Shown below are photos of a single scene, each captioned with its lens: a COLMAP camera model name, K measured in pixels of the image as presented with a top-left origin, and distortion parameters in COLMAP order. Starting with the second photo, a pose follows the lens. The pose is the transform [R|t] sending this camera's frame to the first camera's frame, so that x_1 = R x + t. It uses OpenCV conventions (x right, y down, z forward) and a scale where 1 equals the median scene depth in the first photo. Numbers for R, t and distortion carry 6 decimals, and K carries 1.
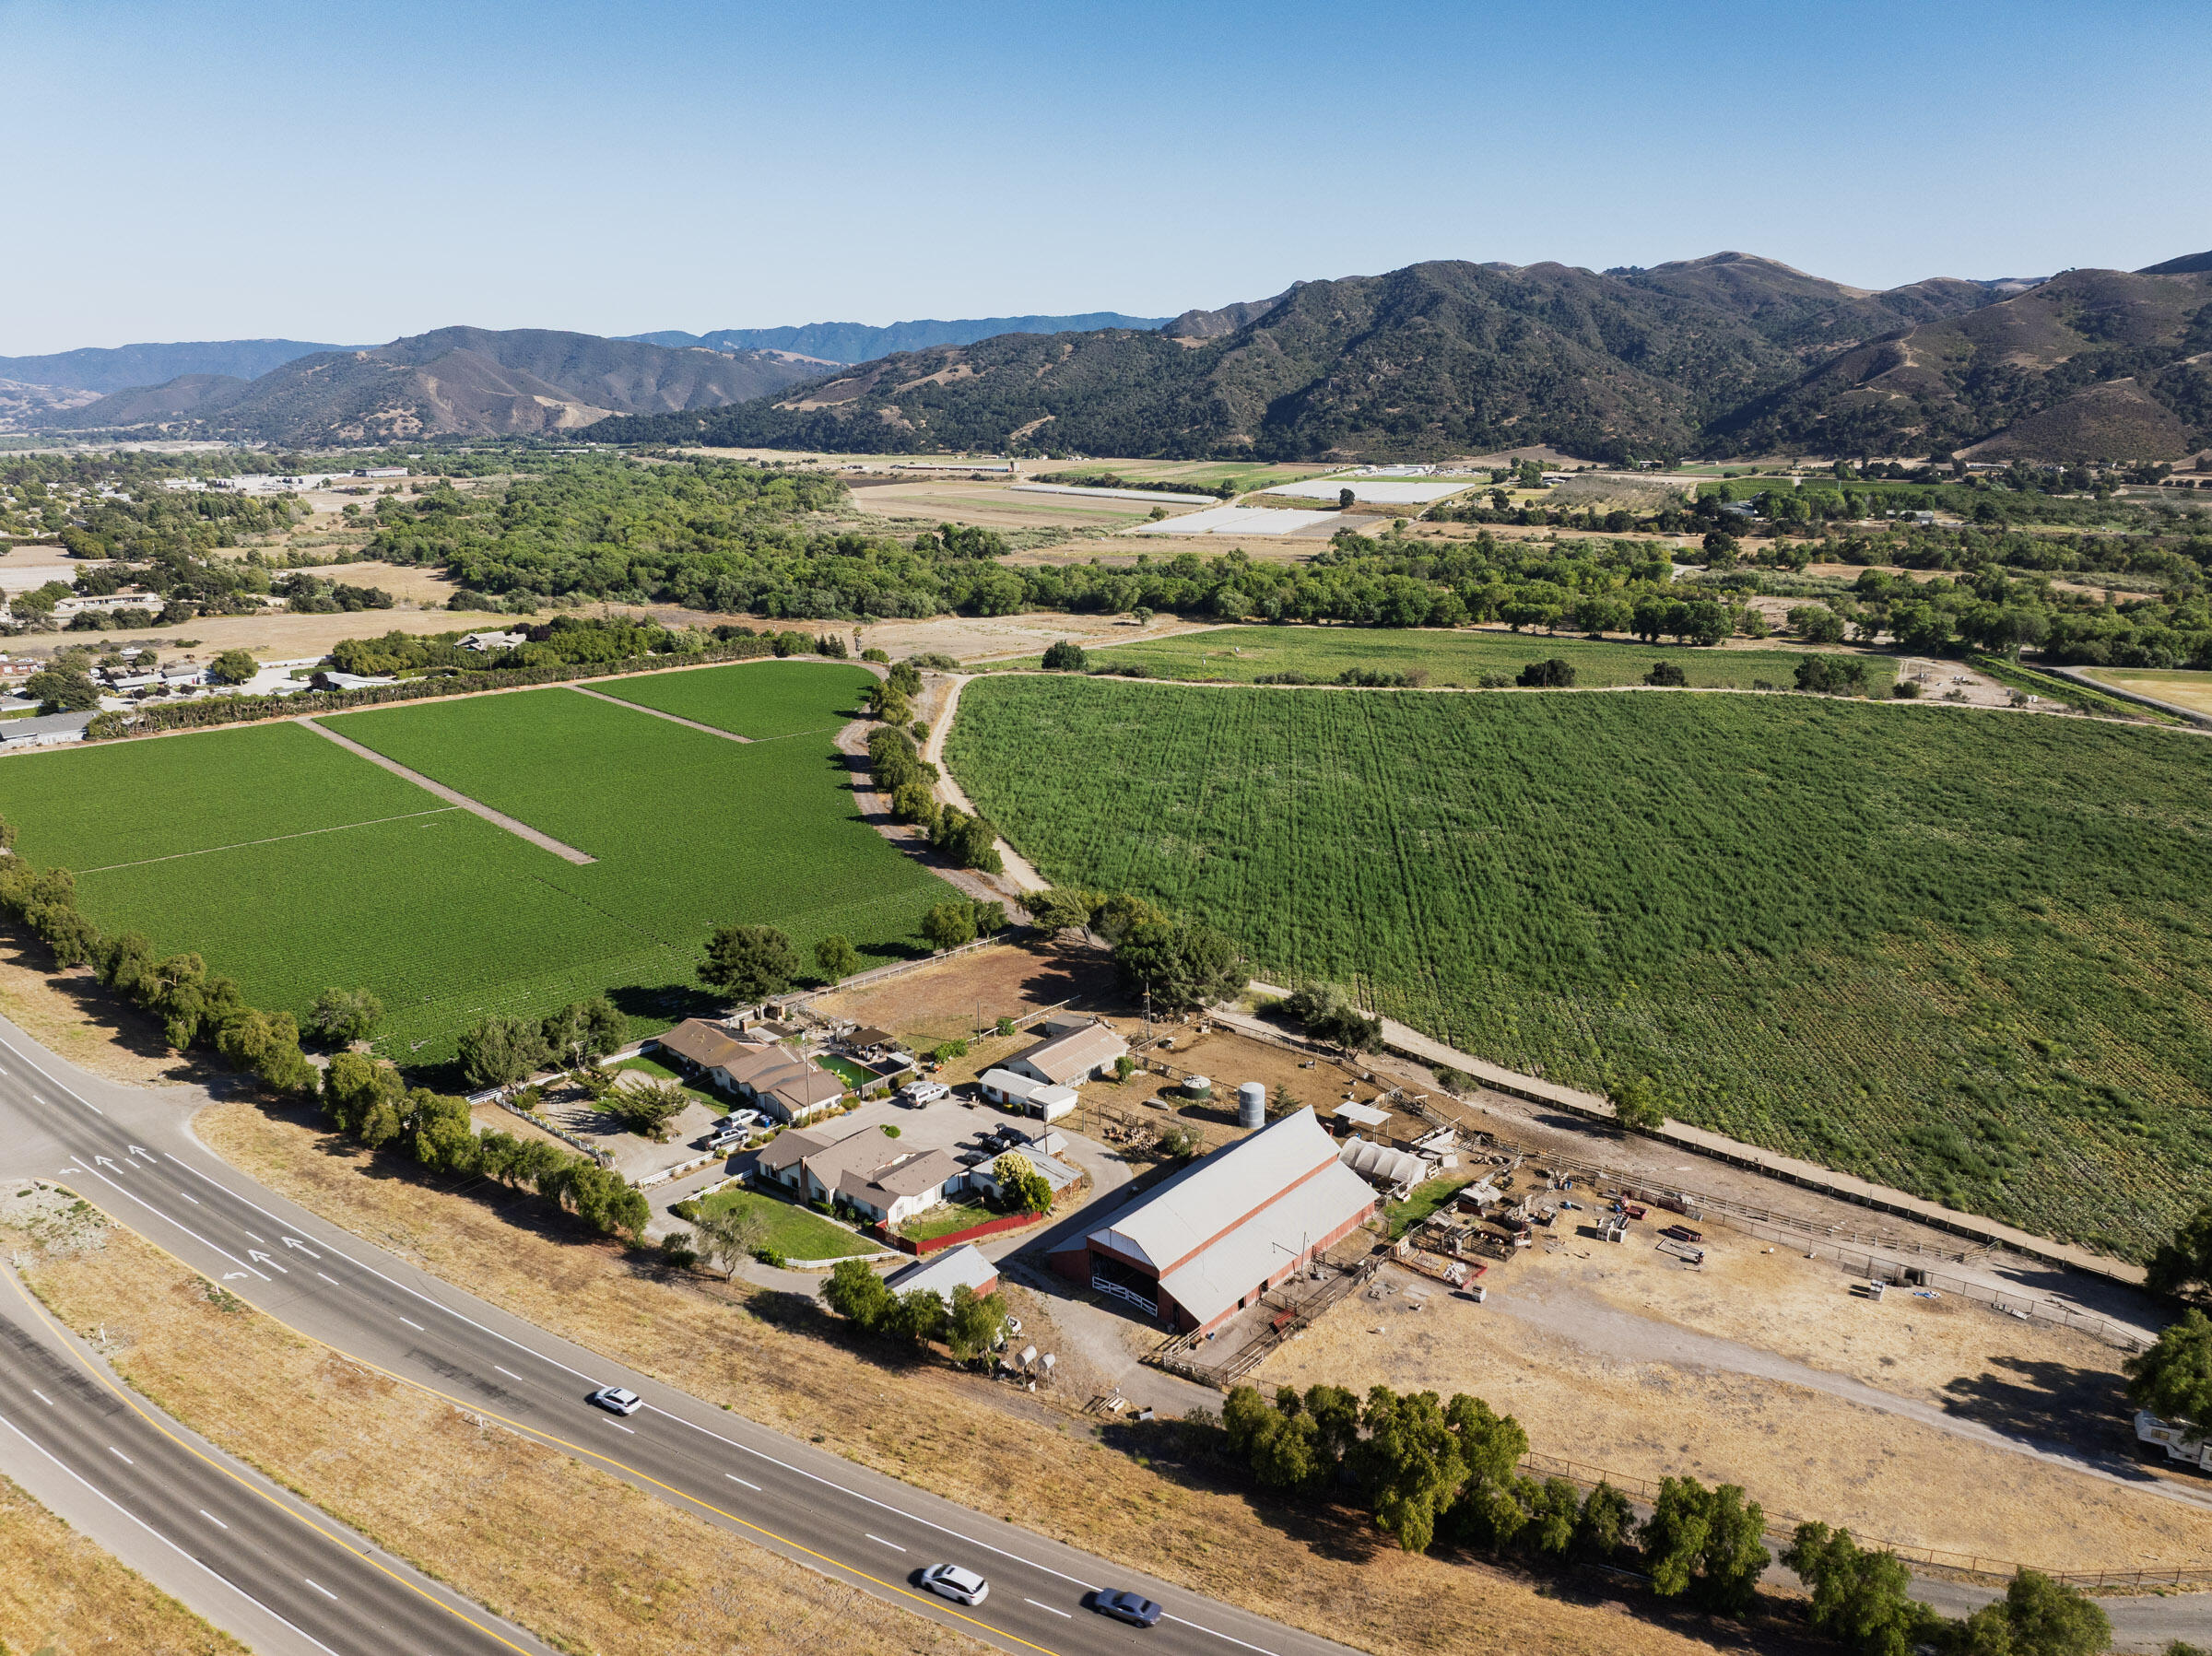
lens RADIAL K [[1550.0, 0, 1106.0], [0, 1550.0, 828.0], [0, 0, 1]] dist [-0.030602, -0.027405]
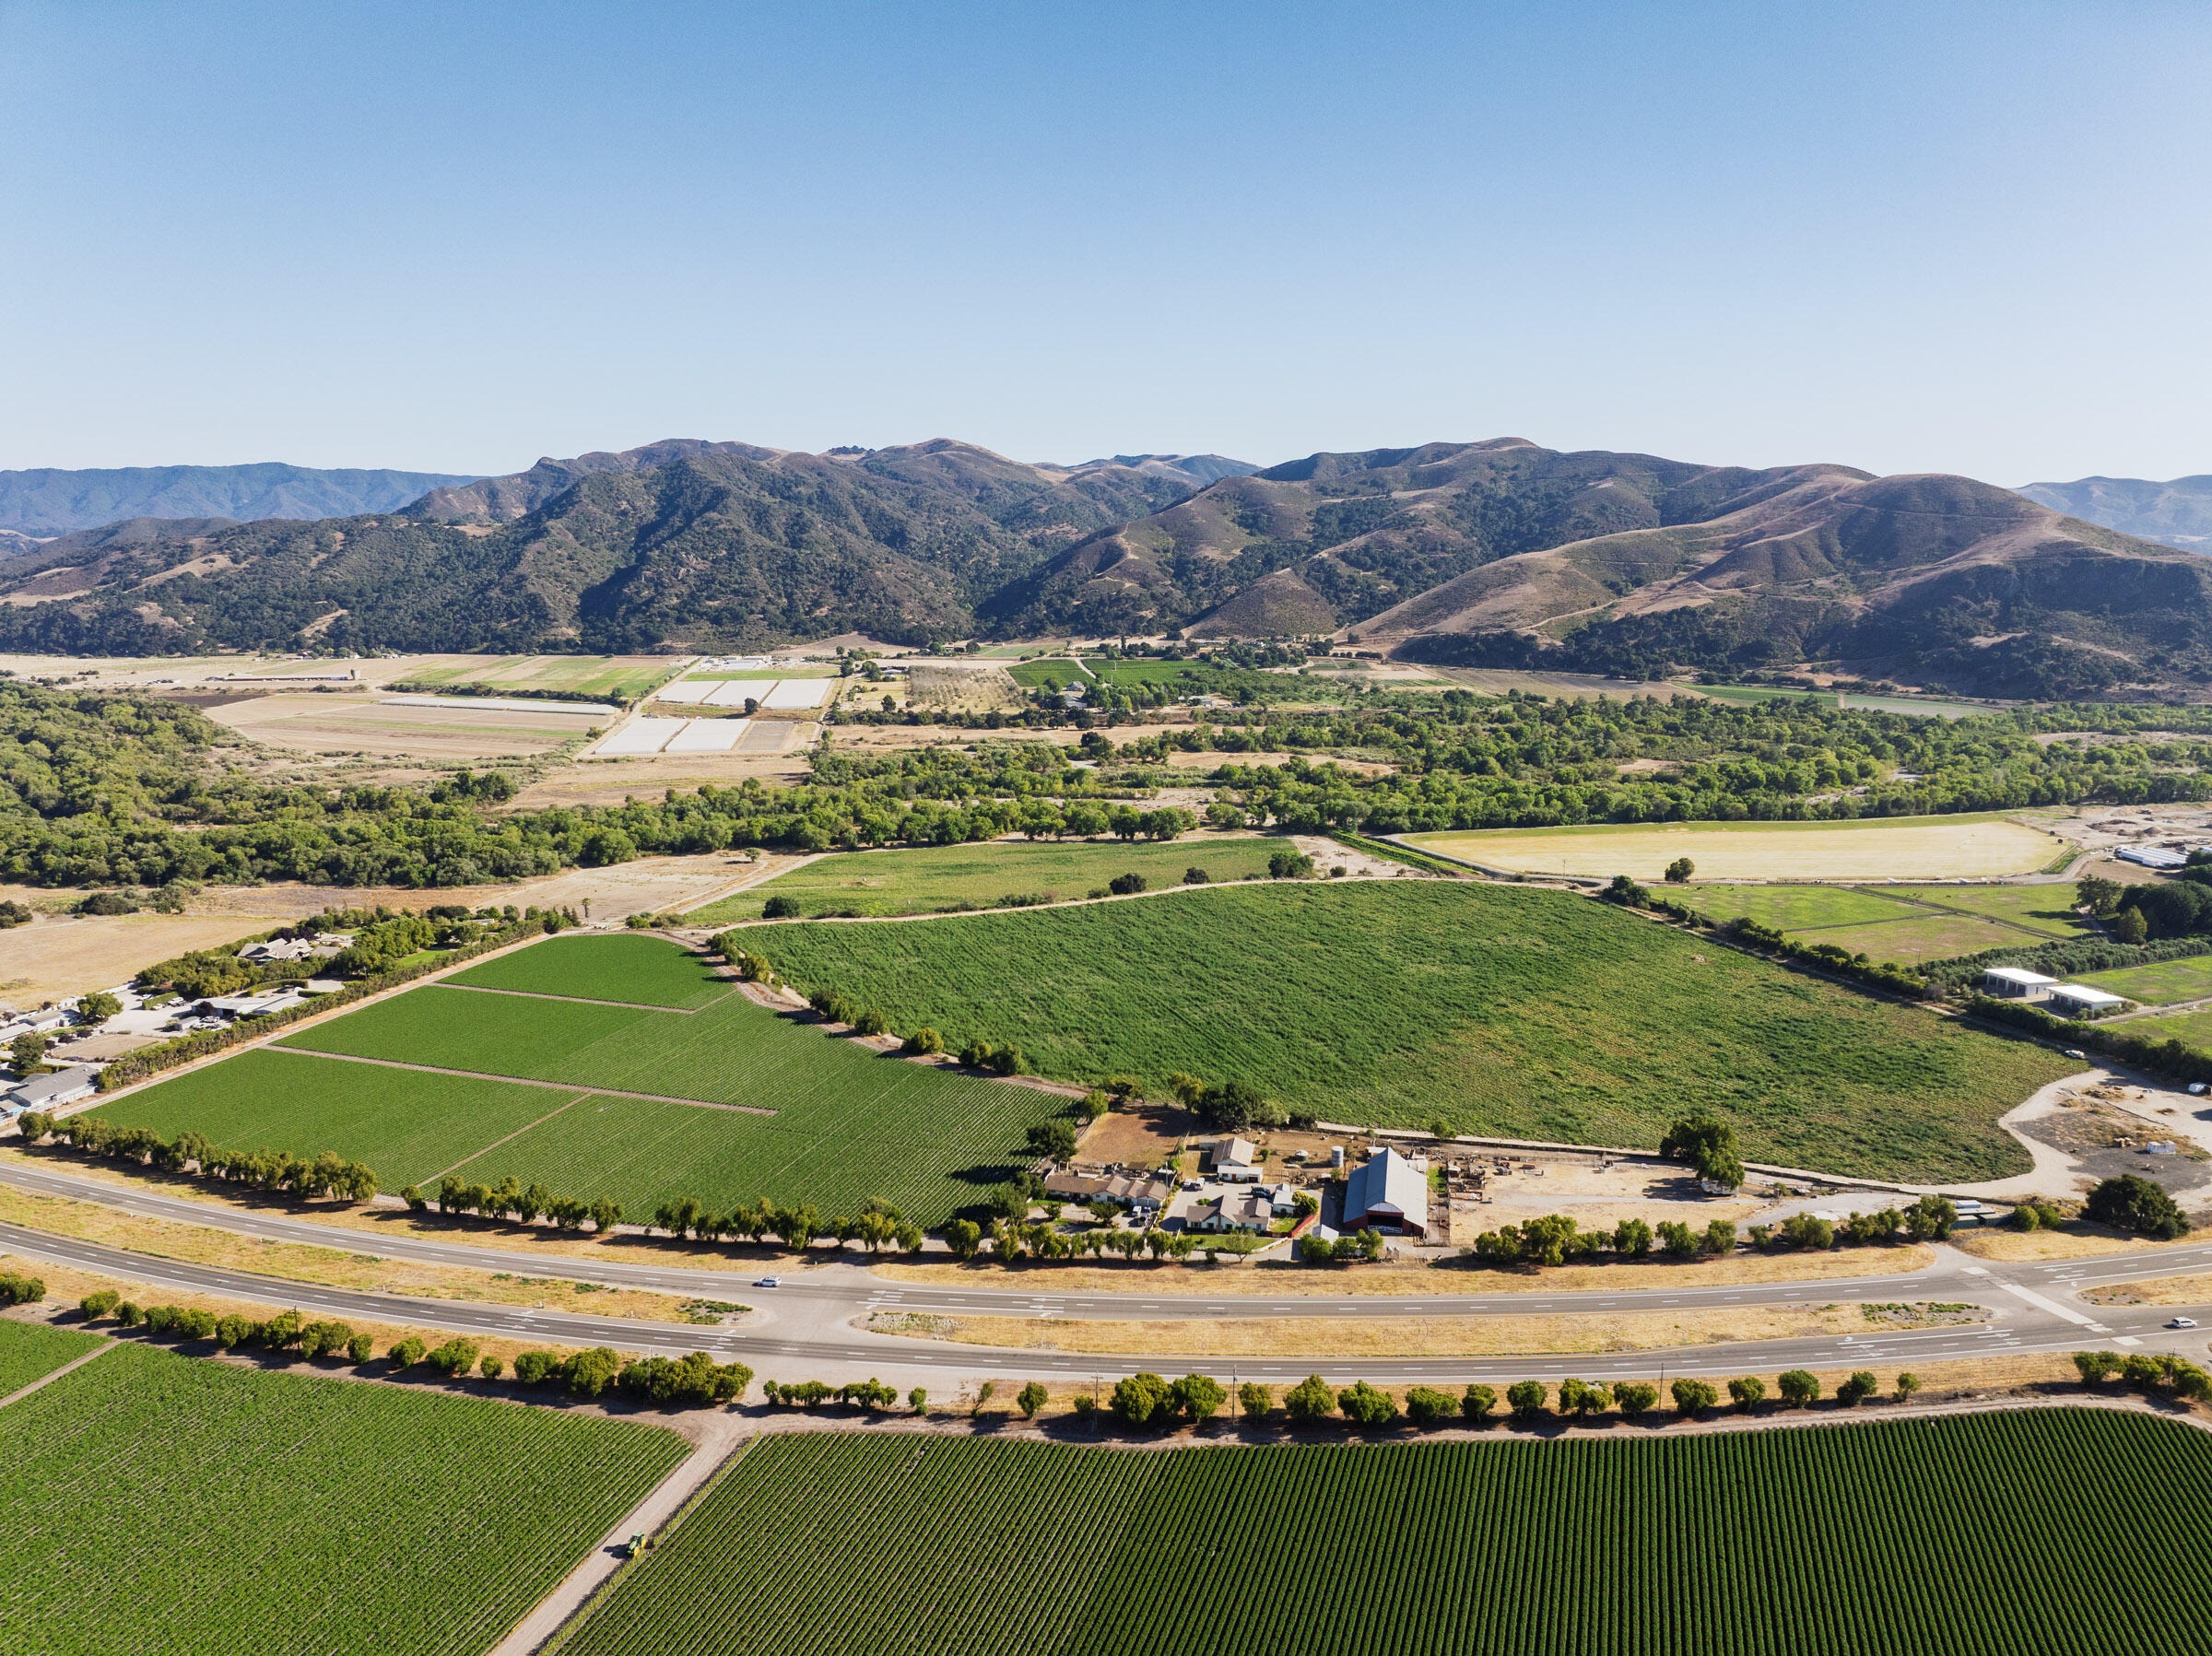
lens RADIAL K [[1550.0, 0, 1106.0], [0, 1550.0, 828.0], [0, 0, 1]] dist [-0.030602, -0.027405]
pose [[0.875606, -0.092415, 0.474103, -0.107892], [0.132854, 0.989748, -0.052435, -0.019167], [-0.464397, 0.108899, 0.878906, -0.076460]]
